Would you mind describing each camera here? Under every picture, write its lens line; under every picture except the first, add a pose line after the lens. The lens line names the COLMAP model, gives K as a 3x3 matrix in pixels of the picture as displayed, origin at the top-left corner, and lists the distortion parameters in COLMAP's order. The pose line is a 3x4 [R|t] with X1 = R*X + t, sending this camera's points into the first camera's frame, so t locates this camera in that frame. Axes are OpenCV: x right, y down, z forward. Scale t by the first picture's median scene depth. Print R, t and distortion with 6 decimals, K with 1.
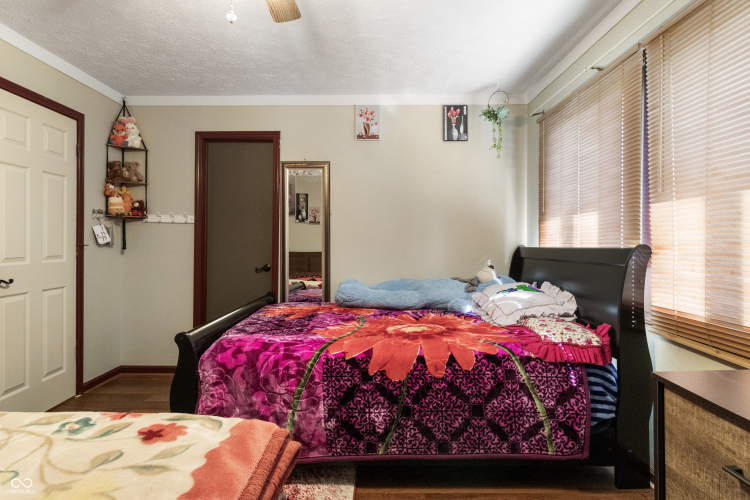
lens RADIAL K [[401.9, 0, 374.4], [0, 401.9, 246.7], [0, 0, 1]] dist [0.000512, -0.001397]
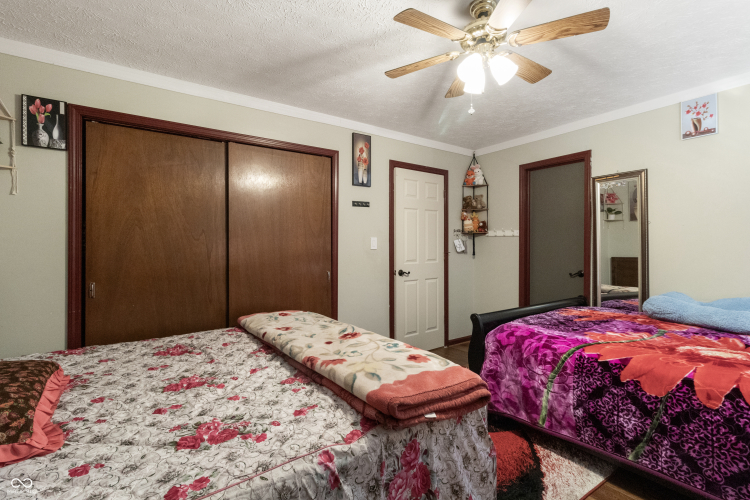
lens RADIAL K [[355.2, 0, 375.7], [0, 355.2, 248.8], [0, 0, 1]] dist [-0.005411, -0.000429]
pose [[0.578053, 0.001667, -0.815997, 0.366114], [-0.003988, 0.999992, -0.000782, -0.024129], [0.815989, 0.003707, 0.578055, -0.062093]]
